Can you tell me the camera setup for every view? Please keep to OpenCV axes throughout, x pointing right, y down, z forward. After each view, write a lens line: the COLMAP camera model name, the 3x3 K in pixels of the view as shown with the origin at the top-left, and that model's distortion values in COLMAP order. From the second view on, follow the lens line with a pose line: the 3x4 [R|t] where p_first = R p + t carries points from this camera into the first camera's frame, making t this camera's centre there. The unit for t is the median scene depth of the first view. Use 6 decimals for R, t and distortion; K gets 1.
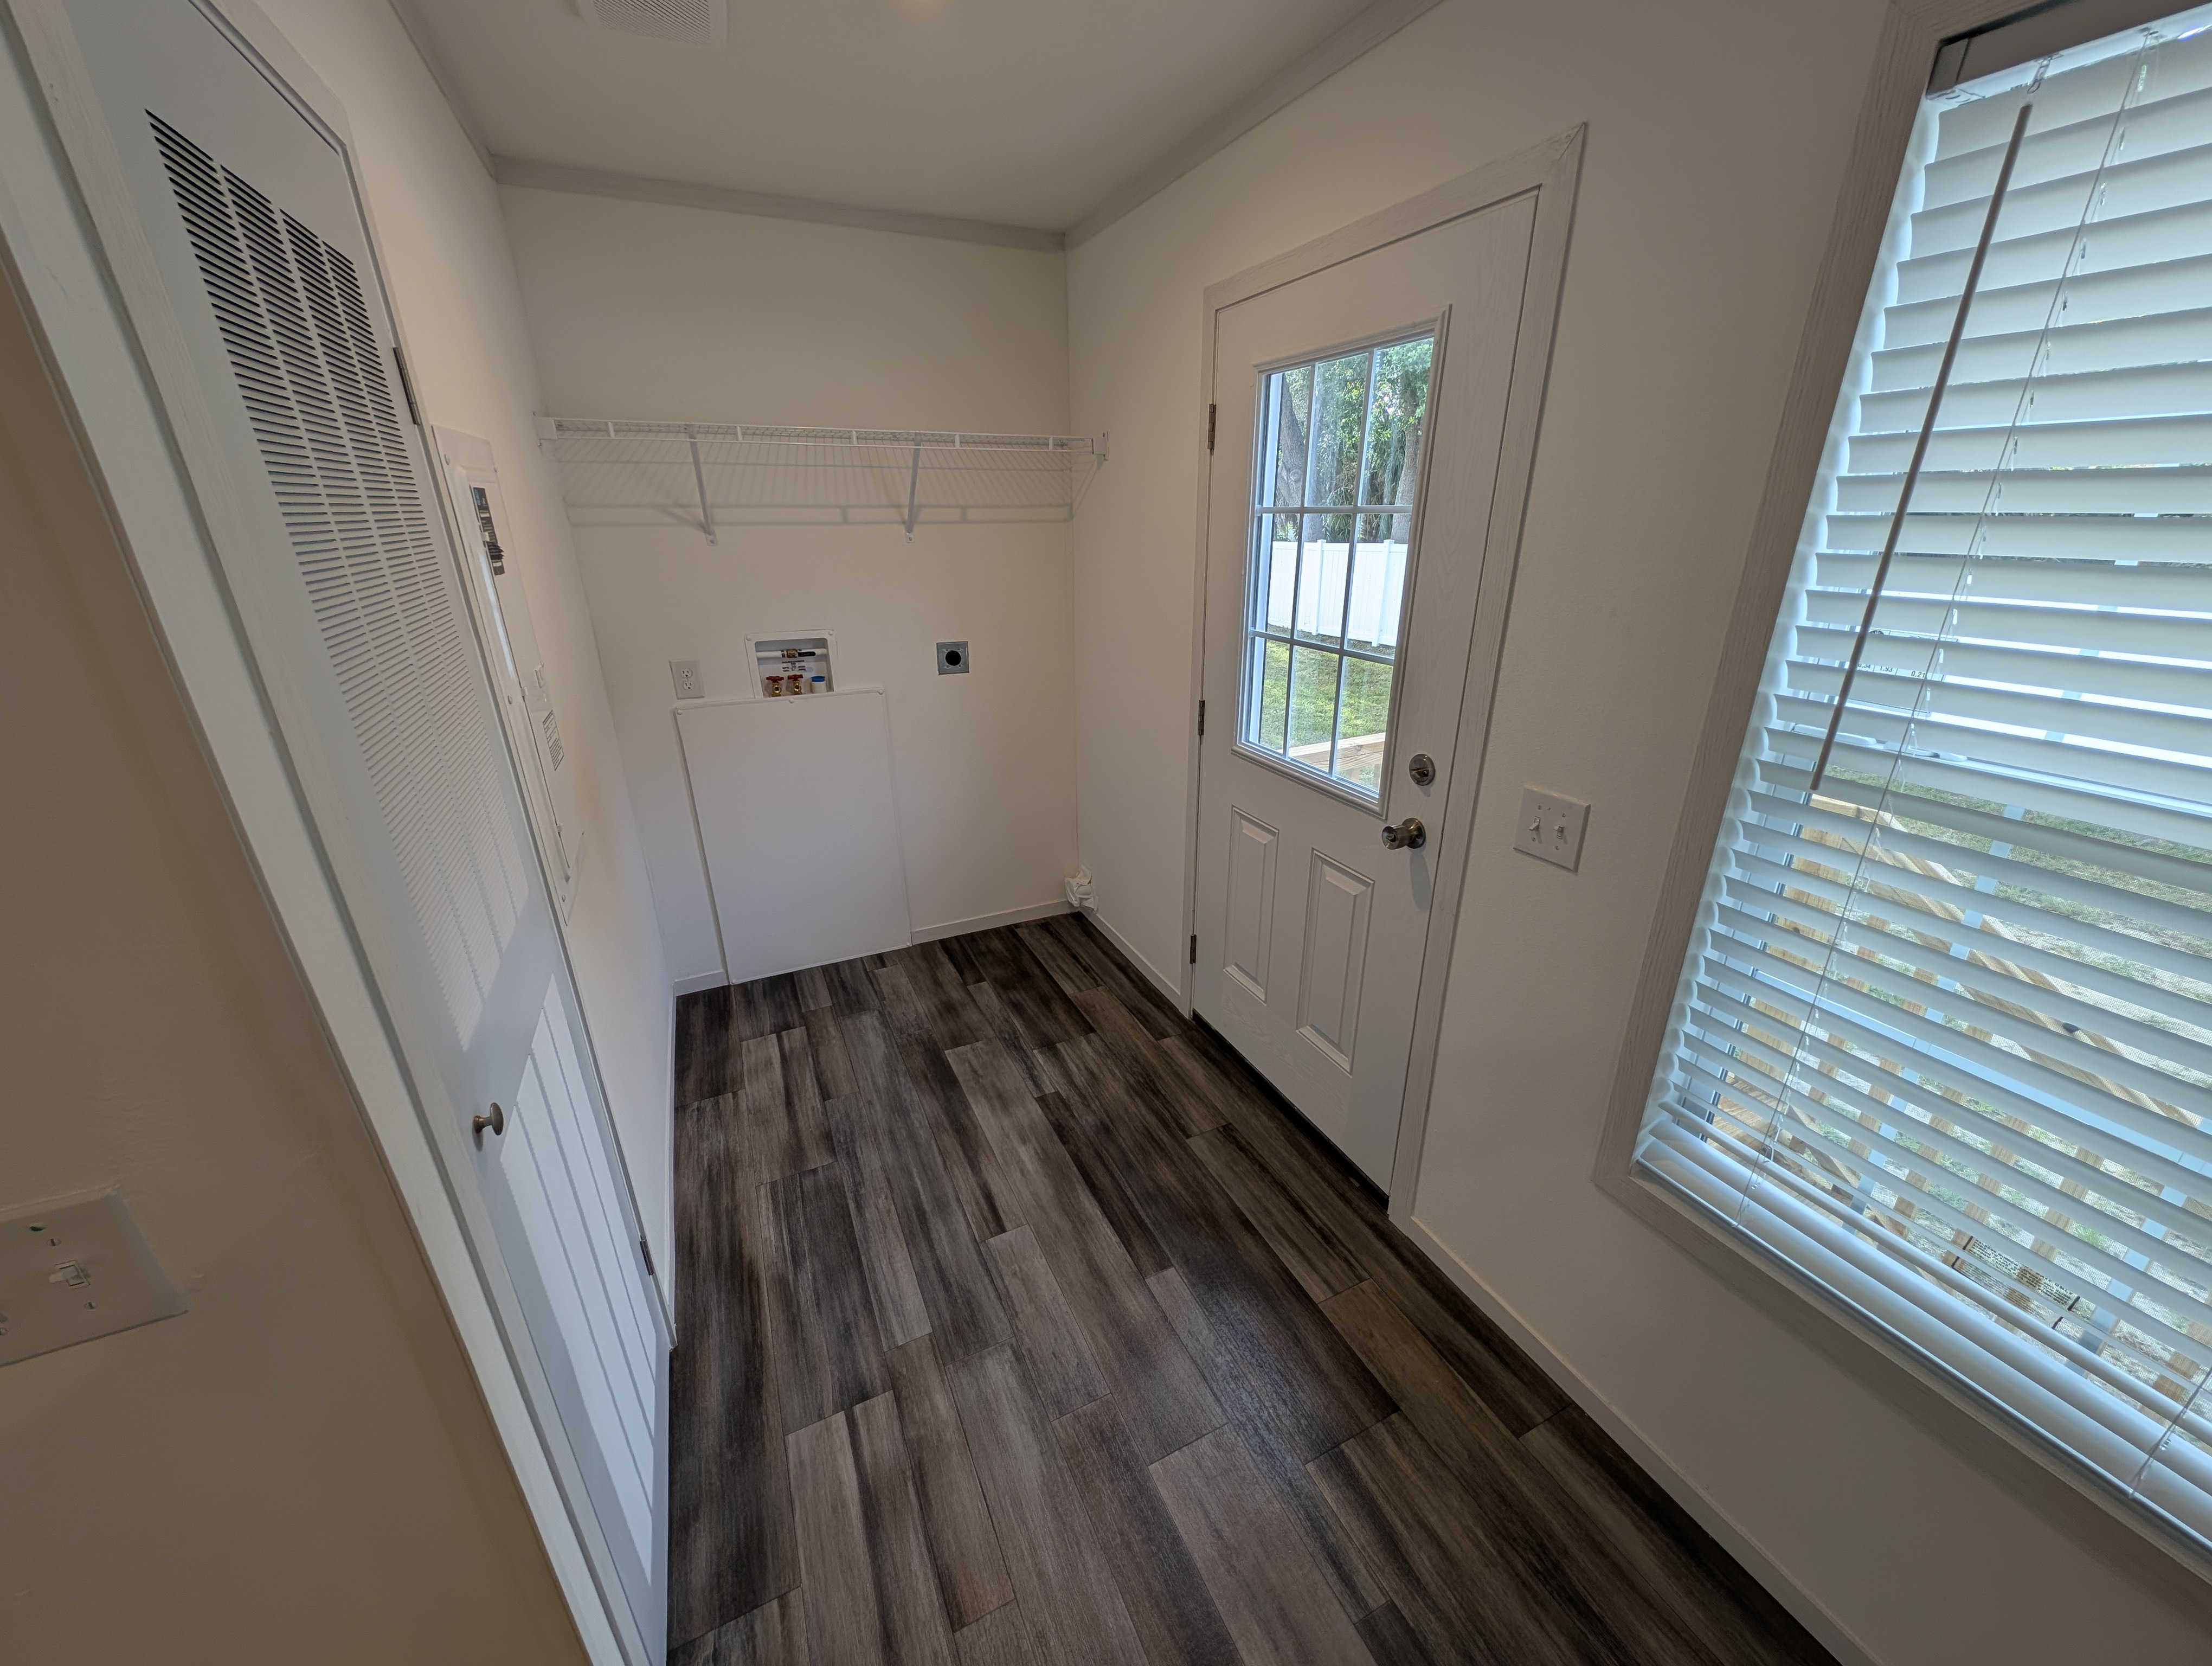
lens RADIAL K [[836.4, 0, 1105.5], [0, 836.4, 831.3], [0, 0, 1]] dist [0.007839, -0.001431]
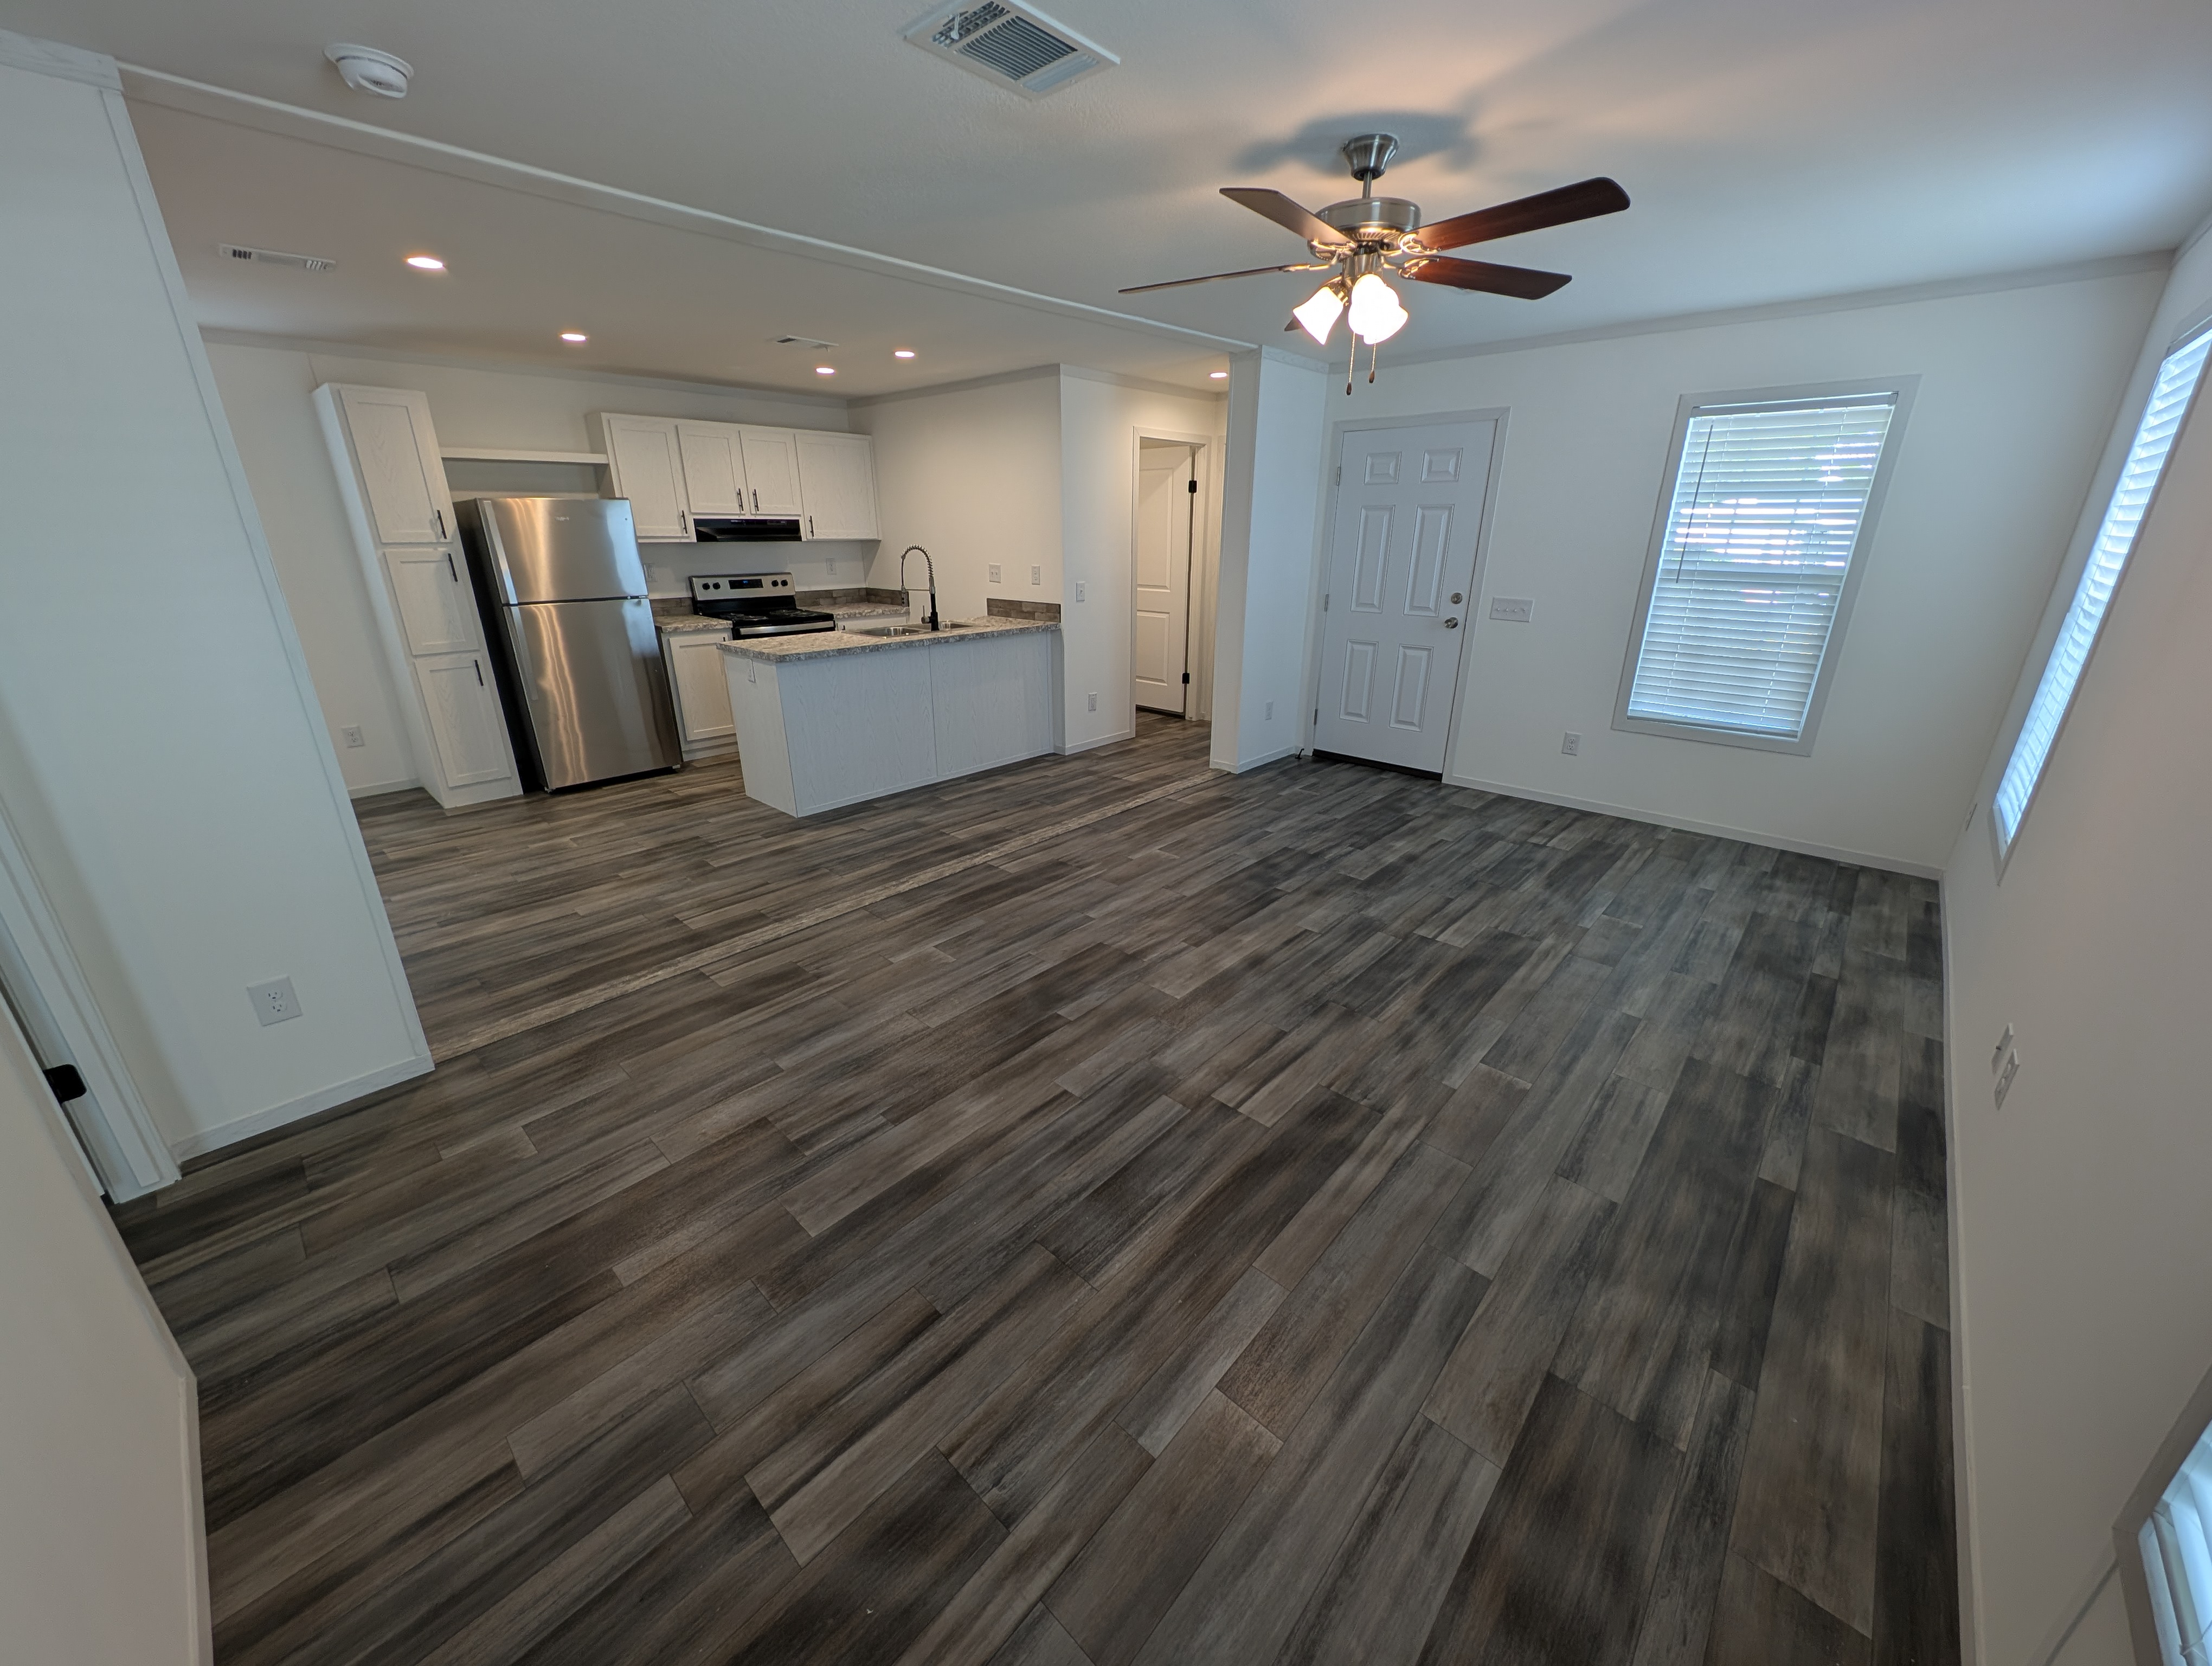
lens RADIAL K [[836.4, 0, 1099.9], [0, 836.4, 832.1], [0, 0, 1]] dist [0.007839, -0.001431]
pose [[-0.371216, -0.307505, 0.876150, -1.159785], [0.336704, 0.834774, 0.435641, -0.375906], [-0.865349, 0.456721, -0.206343, 1.098051]]
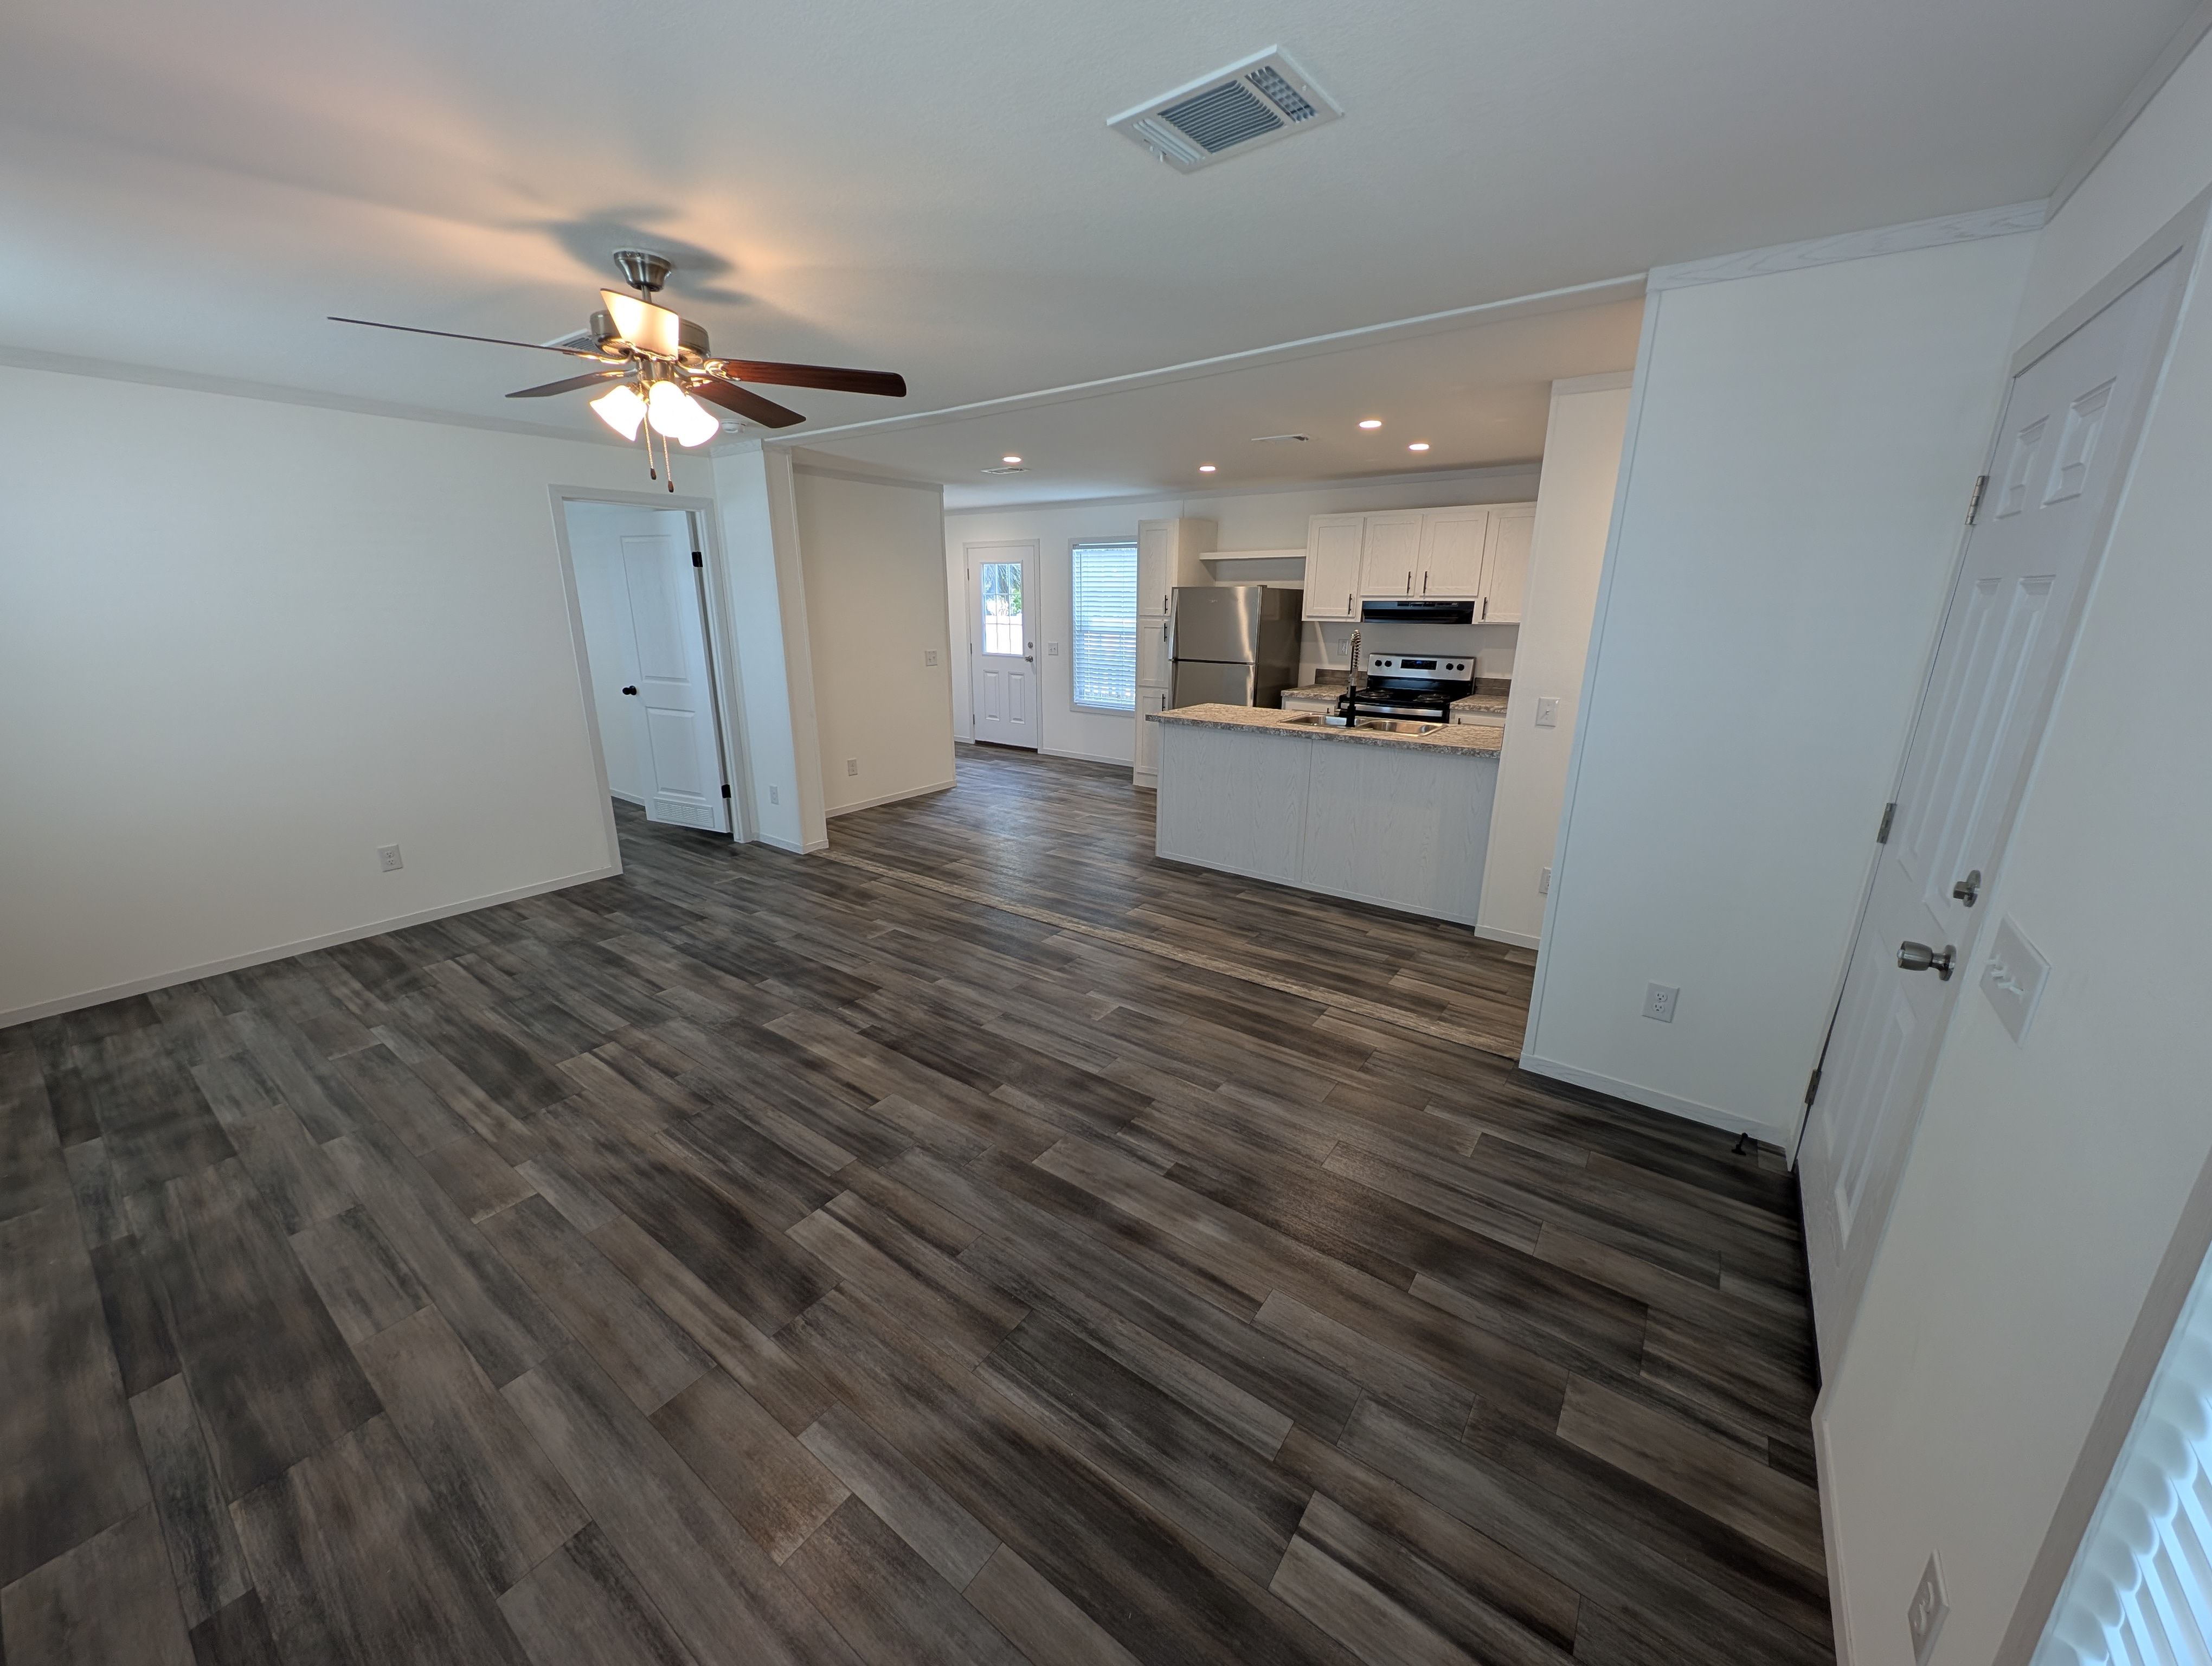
lens RADIAL K [[836.4, 0, 1119.4], [0, 836.4, 837.2], [0, 0, 1]] dist [0.007839, -0.001431]
pose [[0.878306, -0.117515, 0.463432, -0.695740], [0.155568, 0.986818, -0.044603, -0.043402], [-0.452081, 0.111270, 0.885009, 0.159478]]
